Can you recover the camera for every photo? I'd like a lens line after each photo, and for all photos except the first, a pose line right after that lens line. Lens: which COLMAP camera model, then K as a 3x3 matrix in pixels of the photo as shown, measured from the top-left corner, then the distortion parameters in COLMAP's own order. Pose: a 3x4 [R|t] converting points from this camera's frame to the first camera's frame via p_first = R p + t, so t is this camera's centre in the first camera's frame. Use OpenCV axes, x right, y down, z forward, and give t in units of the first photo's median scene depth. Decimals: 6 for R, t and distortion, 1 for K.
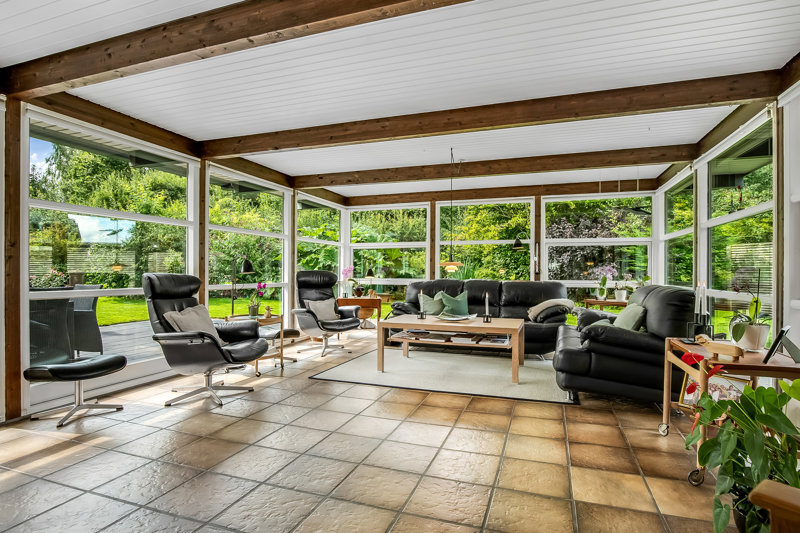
lens RADIAL K [[427.6, 0, 399.6], [0, 427.6, 270.8], [0, 0, 1]] dist [-0.005505, 0.000317]
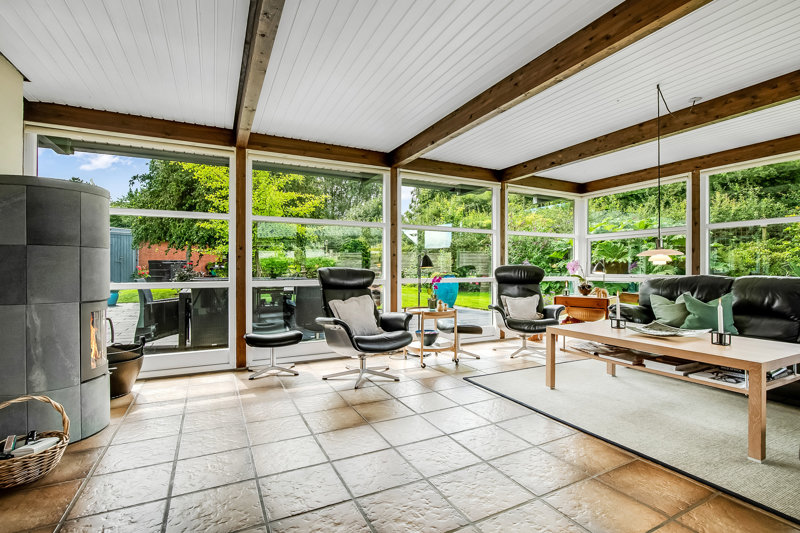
lens RADIAL K [[377.2, 0, 401.7], [0, 377.2, 269.1], [0, 0, 1]] dist [-0.009203, 0.000383]
pose [[0.726624, -0.003670, -0.687026, 0.187432], [0.005573, 0.999984, 0.000552, 0.006050], [0.687013, -0.004230, 0.726633, 0.219707]]
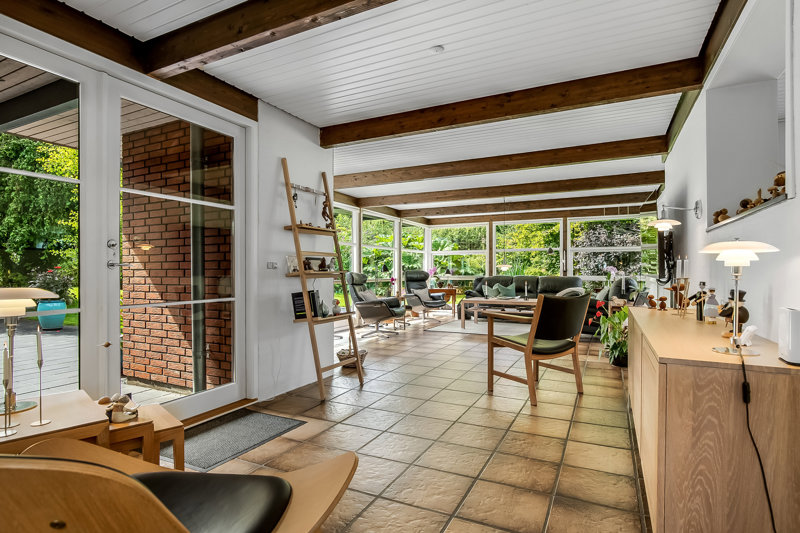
lens RADIAL K [[427.6, 0, 396.4], [0, 427.6, 266.3], [0, 0, 1]] dist [-0.005505, 0.000317]
pose [[0.992080, -0.008942, -0.125289, -0.069911], [0.007803, 0.999924, -0.009573, -0.001407], [0.125365, 0.008520, 0.992074, -0.567071]]
